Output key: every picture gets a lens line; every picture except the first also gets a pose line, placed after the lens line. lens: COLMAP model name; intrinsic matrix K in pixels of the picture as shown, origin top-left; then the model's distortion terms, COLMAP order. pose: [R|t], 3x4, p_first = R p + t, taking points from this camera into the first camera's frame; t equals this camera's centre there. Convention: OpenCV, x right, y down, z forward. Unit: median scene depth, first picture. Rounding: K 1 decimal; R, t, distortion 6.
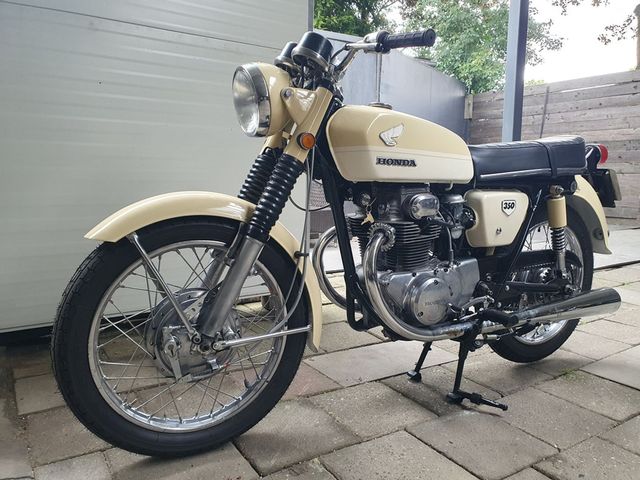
lens RADIAL K [[498.9, 0, 325.4], [0, 498.9, 243.3], [0, 0, 1]] dist [0.024087, -0.008080]
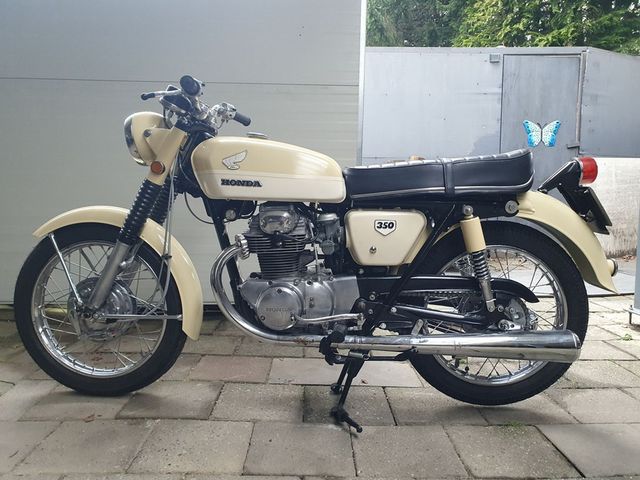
lens RADIAL K [[498.9, 0, 321.8], [0, 498.9, 240.3], [0, 0, 1]] dist [0.024087, -0.008080]
pose [[0.845637, 0.044336, -0.531914, 0.811692], [-0.073281, 0.996751, -0.033421, -0.003490], [0.528705, 0.067242, 0.846138, 0.106463]]
